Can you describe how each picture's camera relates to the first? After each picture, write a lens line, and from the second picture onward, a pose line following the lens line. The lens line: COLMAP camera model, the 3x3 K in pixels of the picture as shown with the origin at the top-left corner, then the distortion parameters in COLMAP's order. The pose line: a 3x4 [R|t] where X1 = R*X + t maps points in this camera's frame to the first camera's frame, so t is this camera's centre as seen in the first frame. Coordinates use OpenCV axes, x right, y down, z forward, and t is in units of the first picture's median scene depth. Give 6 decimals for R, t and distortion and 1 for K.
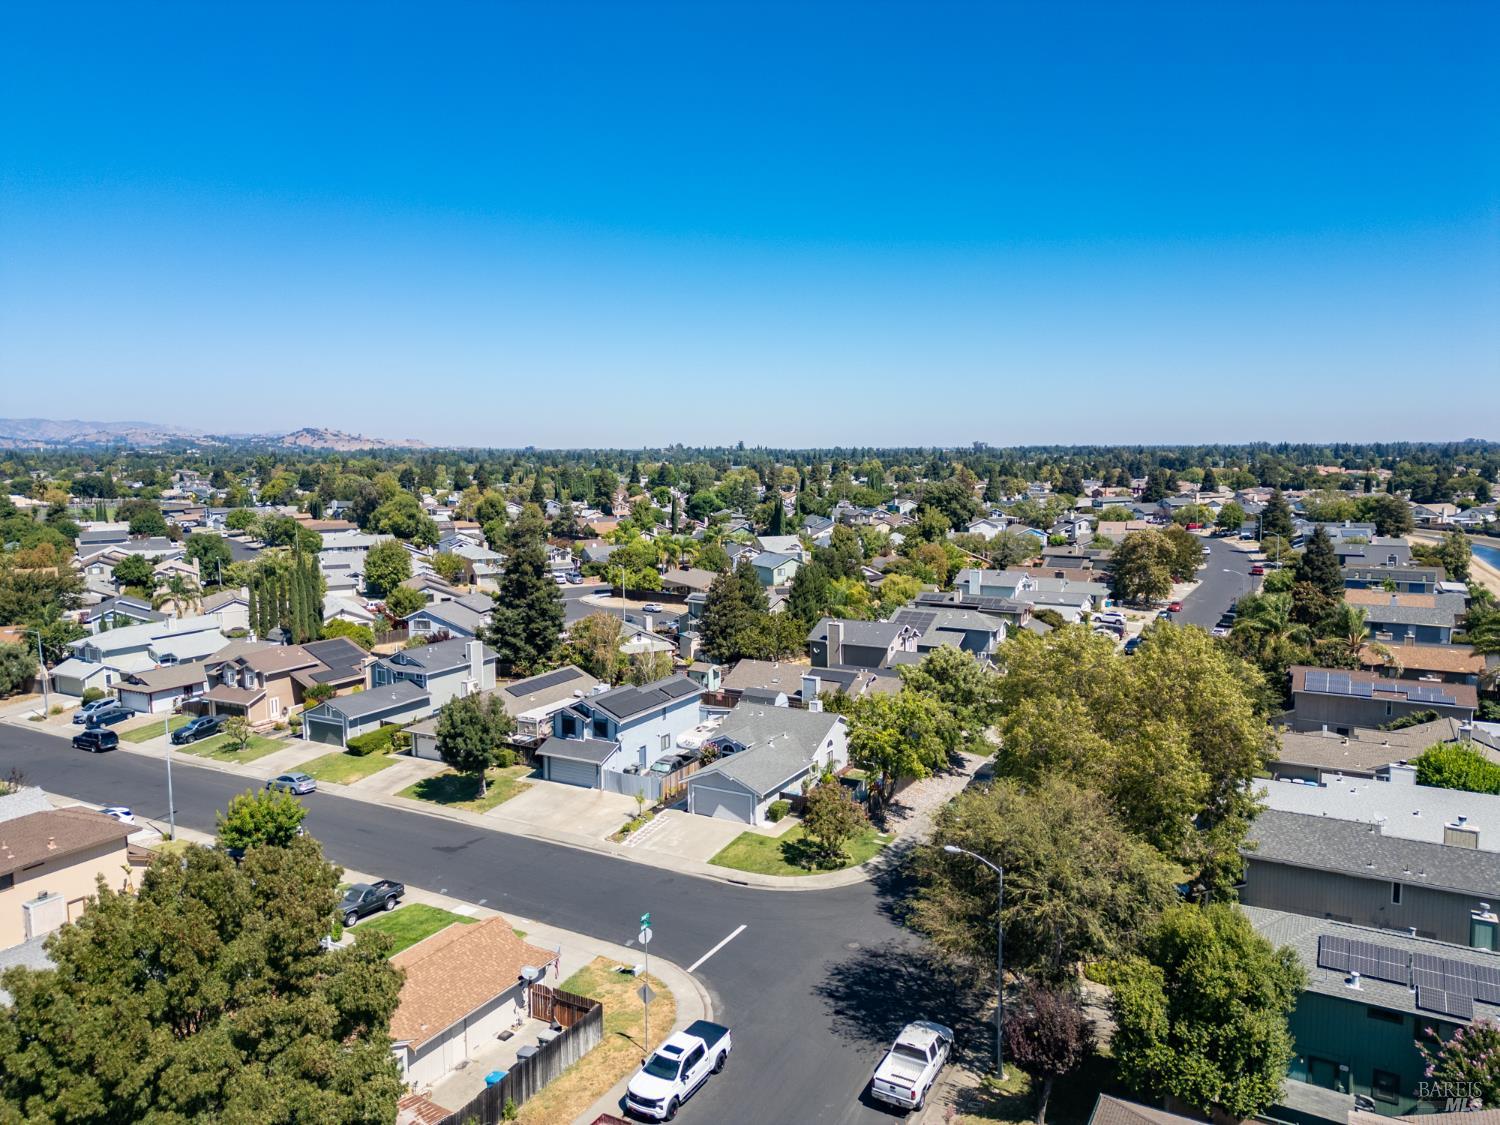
lens RADIAL K [[1047.4, 0, 750.0], [0, 1047.4, 562.5], [0, 0, 1]] dist [0.089443, -0.102842]
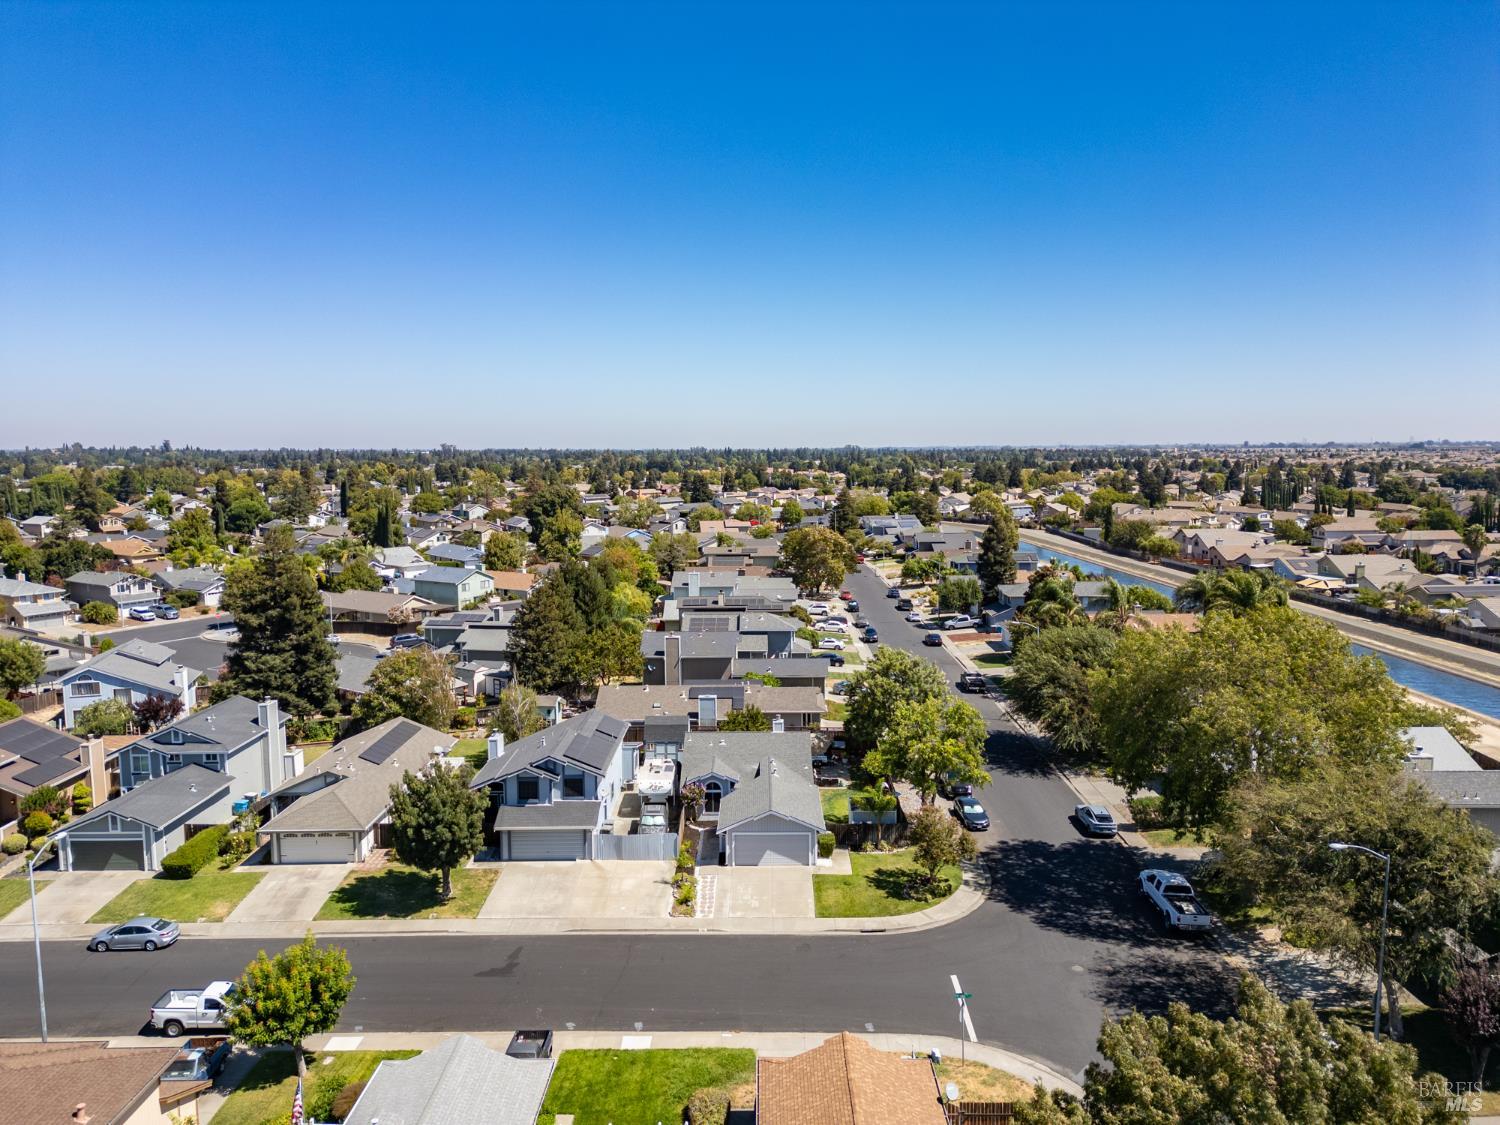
lens RADIAL K [[1047.4, 0, 750.0], [0, 1047.4, 562.5], [0, 0, 1]] dist [0.089443, -0.102842]
pose [[0.874705, -0.051242, 0.481939, -0.424524], [0.052403, 0.998565, 0.011063, -0.020088], [-0.481814, 0.015578, 0.876135, 0.211610]]
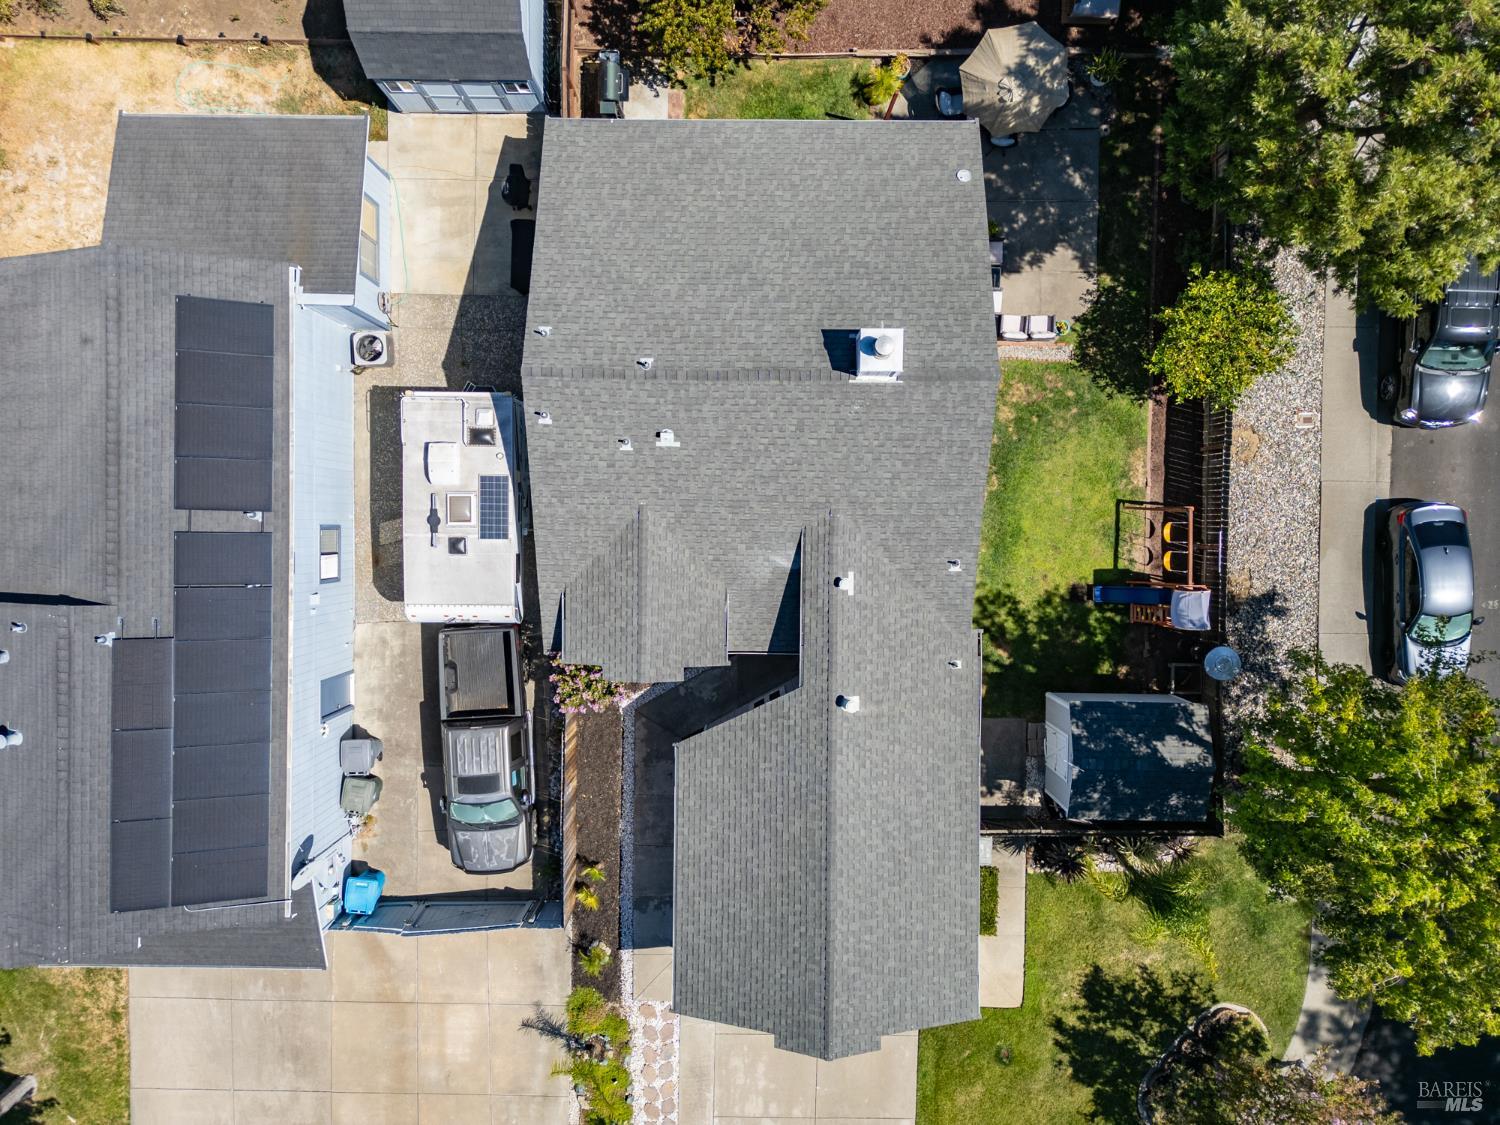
lens RADIAL K [[1065.3, 0, 734.6], [0, 1065.3, 565.5], [0, 0, 1]] dist [0.054811, -0.043613]
pose [[0.876370, -0.481399, -0.015192, 0.014845], [0.059875, 0.077595, 0.995185, -0.106777], [-0.477902, -0.873060, 0.096825, 1.012997]]
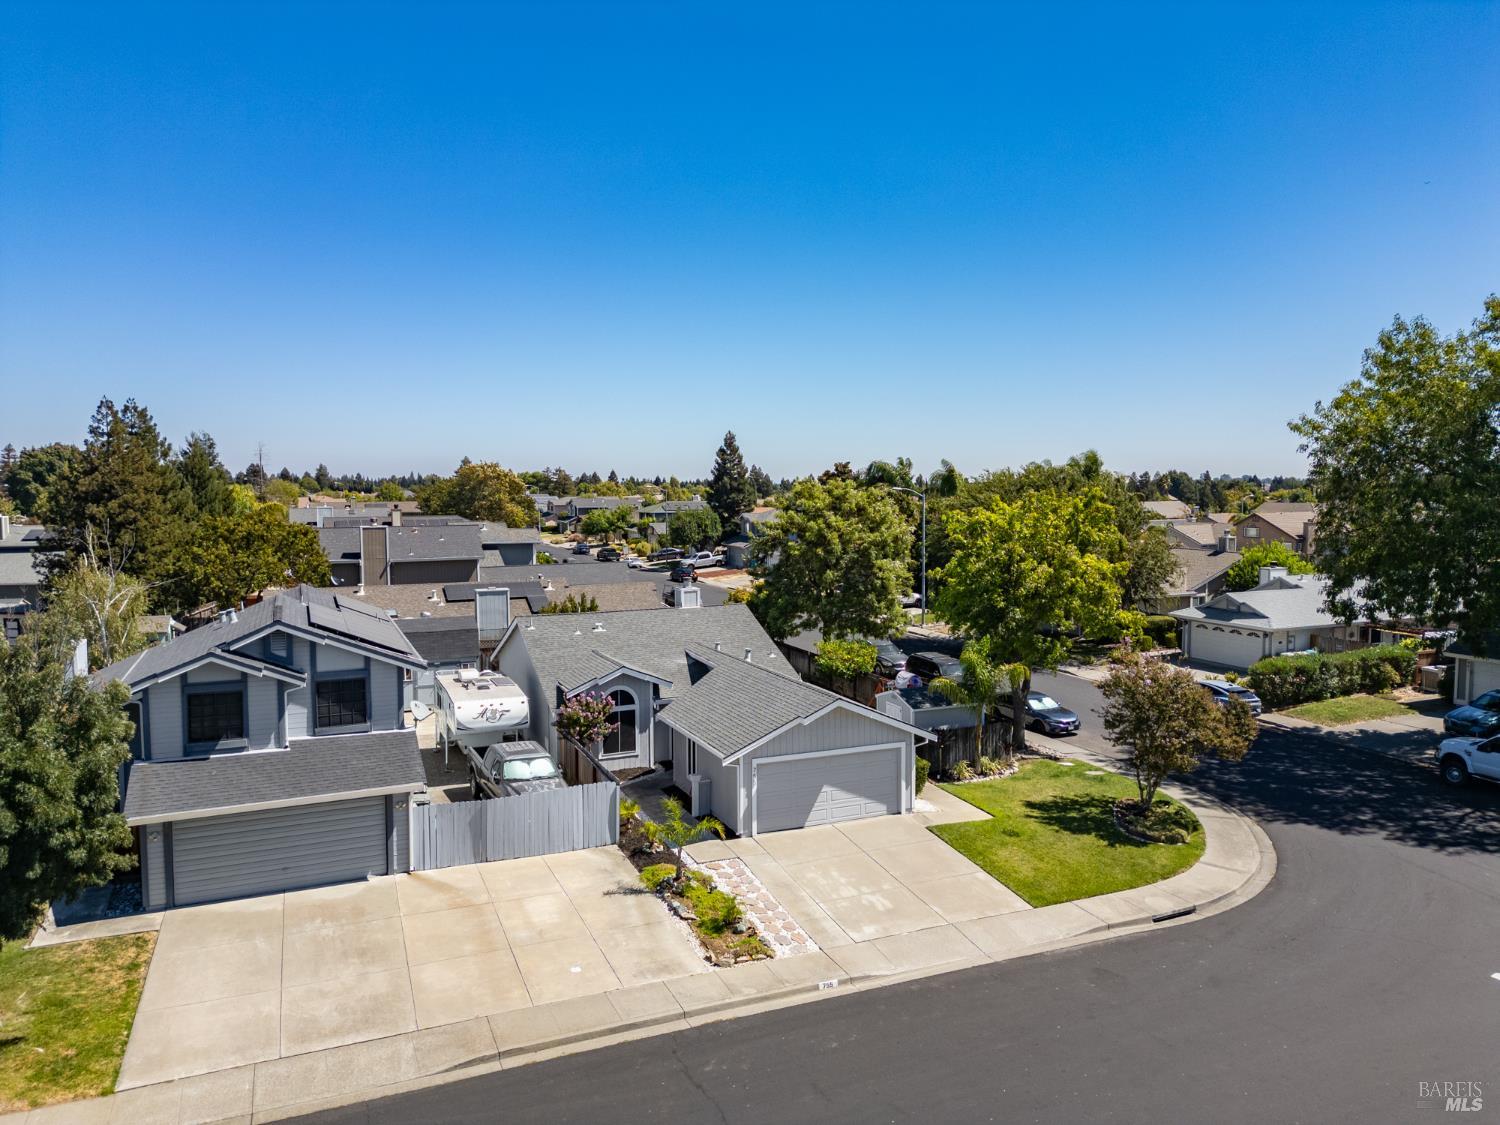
lens RADIAL K [[1055.4, 0, 750.0], [0, 1055.4, 562.5], [0, 0, 1]] dist [0.053021, -0.042498]
pose [[0.603332, -0.055484, 0.795557, -0.338493], [0.086080, 0.996279, 0.004202, 0.128972], [-0.792831, 0.065947, 0.605864, 0.716009]]
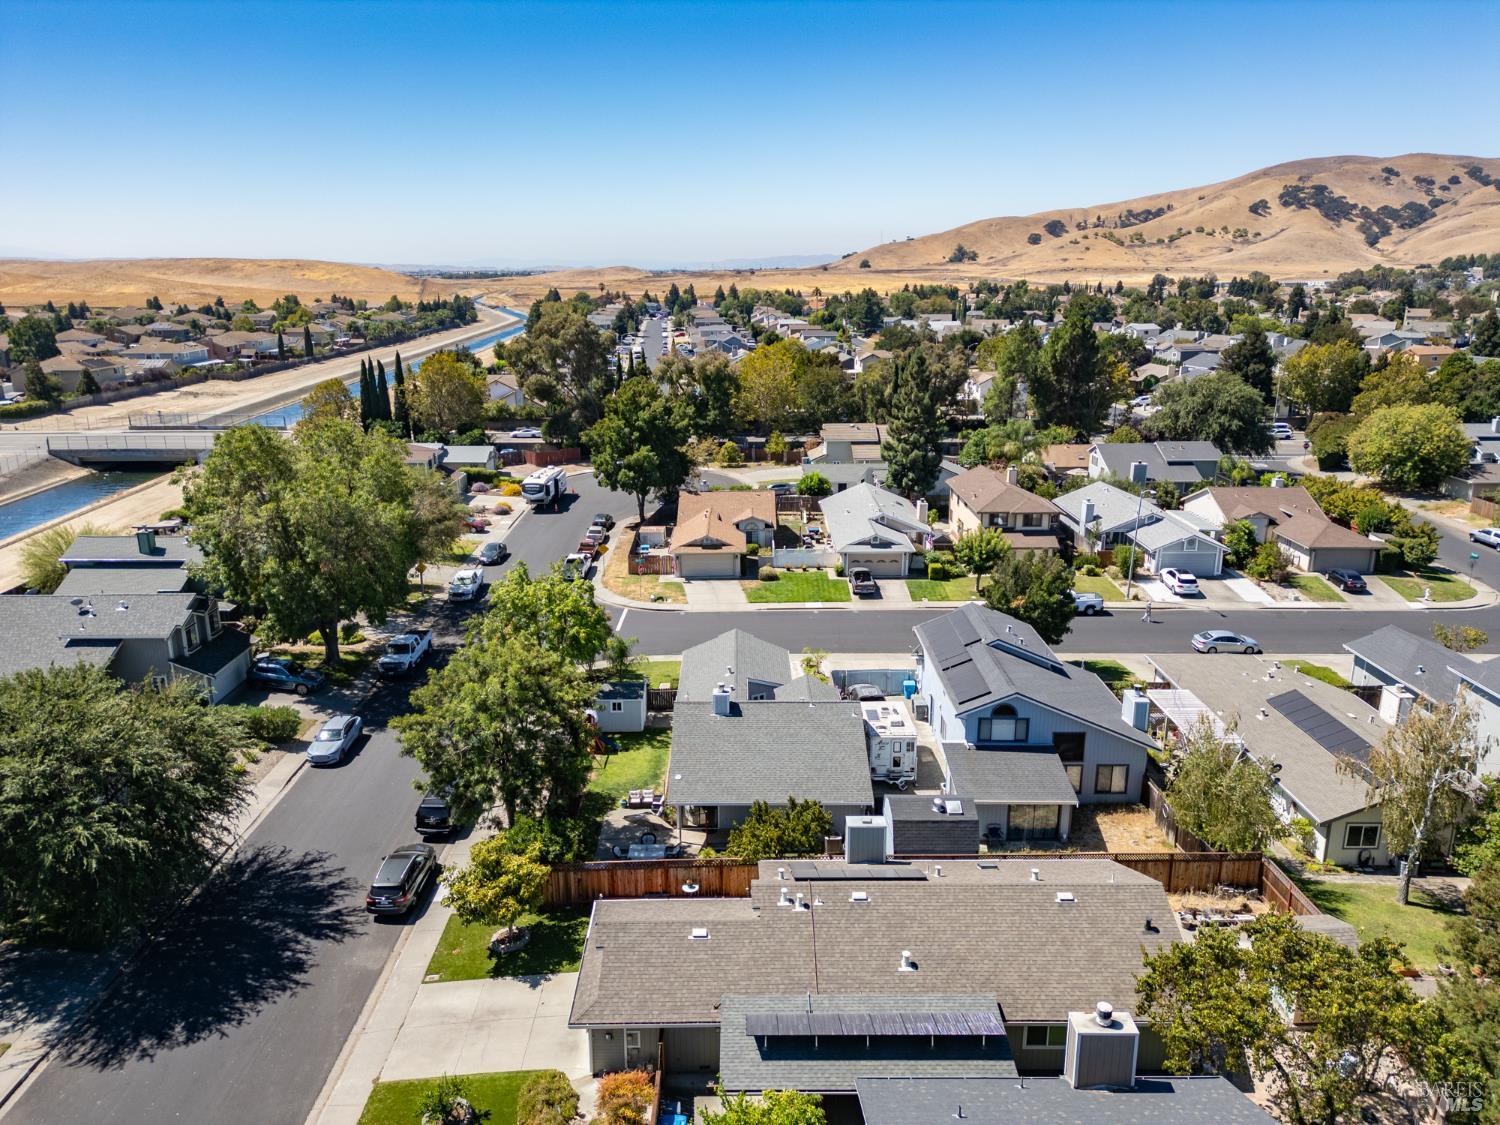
lens RADIAL K [[1047.4, 0, 750.0], [0, 1047.4, 562.5], [0, 0, 1]] dist [0.089443, -0.102842]
pose [[-0.866384, 0.146270, -0.477477, 0.350248], [-0.042887, 0.930815, 0.362965, -0.169560], [0.497533, 0.334945, -0.800170, 1.569634]]
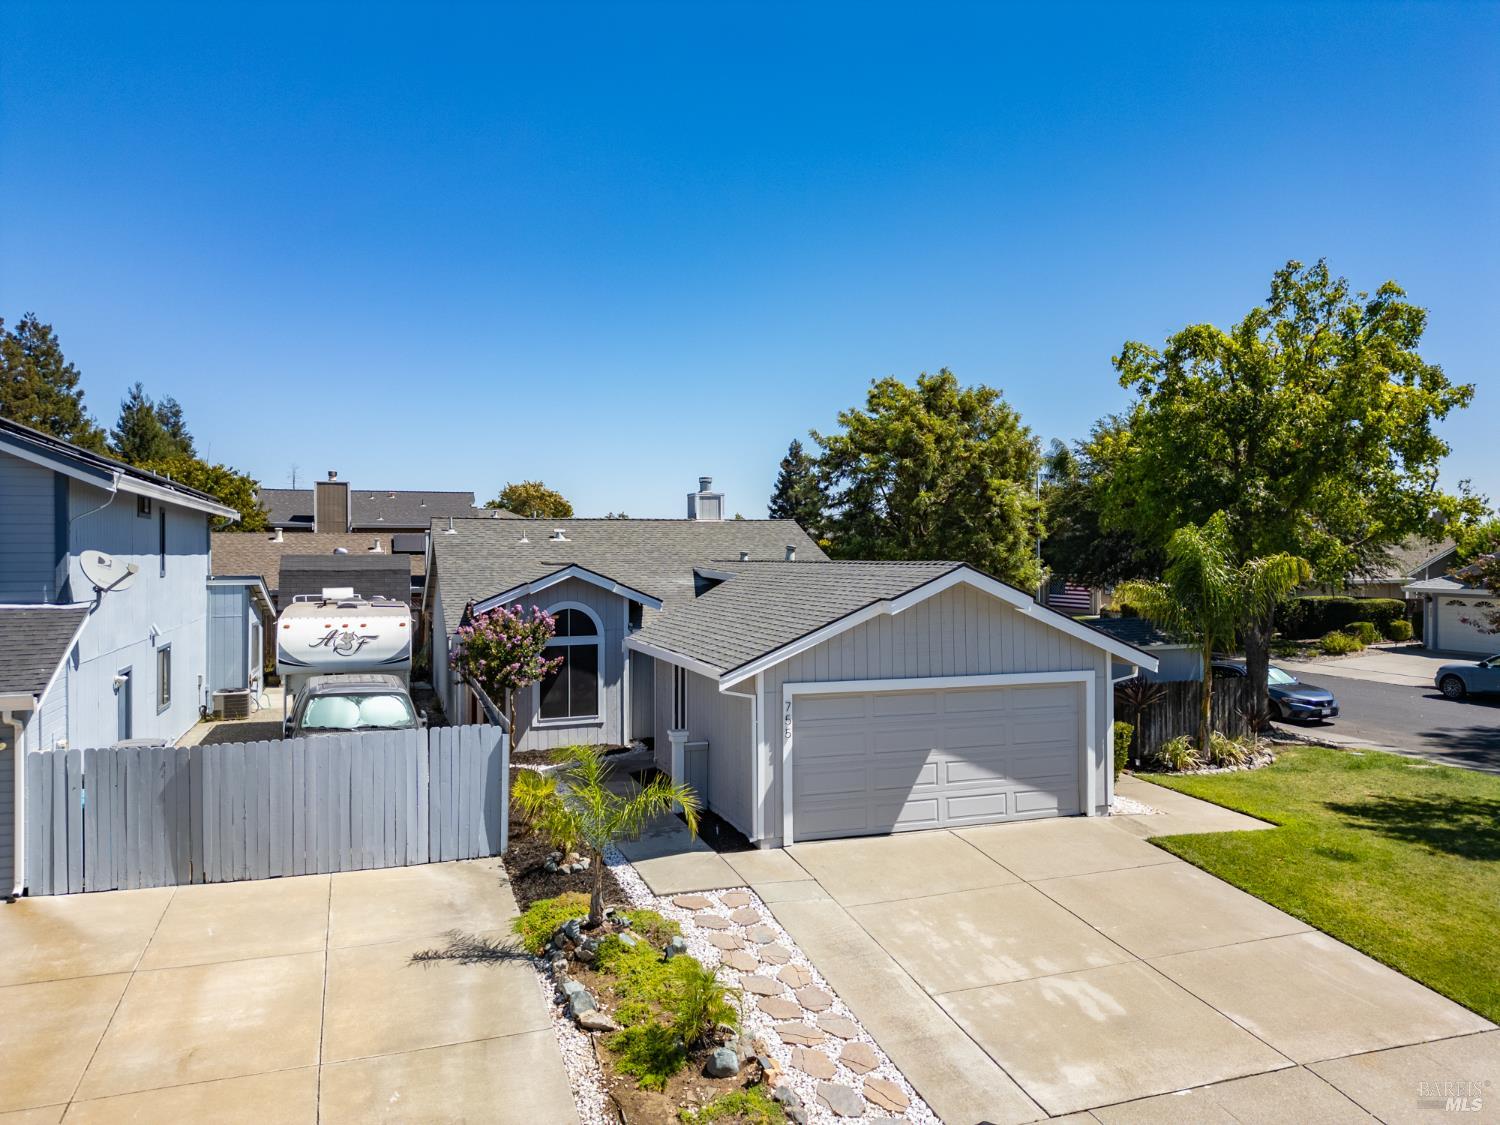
lens RADIAL K [[1055.4, 0, 750.0], [0, 1055.4, 562.5], [0, 0, 1]] dist [0.053021, -0.042498]
pose [[0.658121, -0.000451, 0.752912, -0.188006], [0.080364, 0.994329, -0.069651, 0.189823], [-0.748611, 0.106346, 0.654425, 0.827522]]
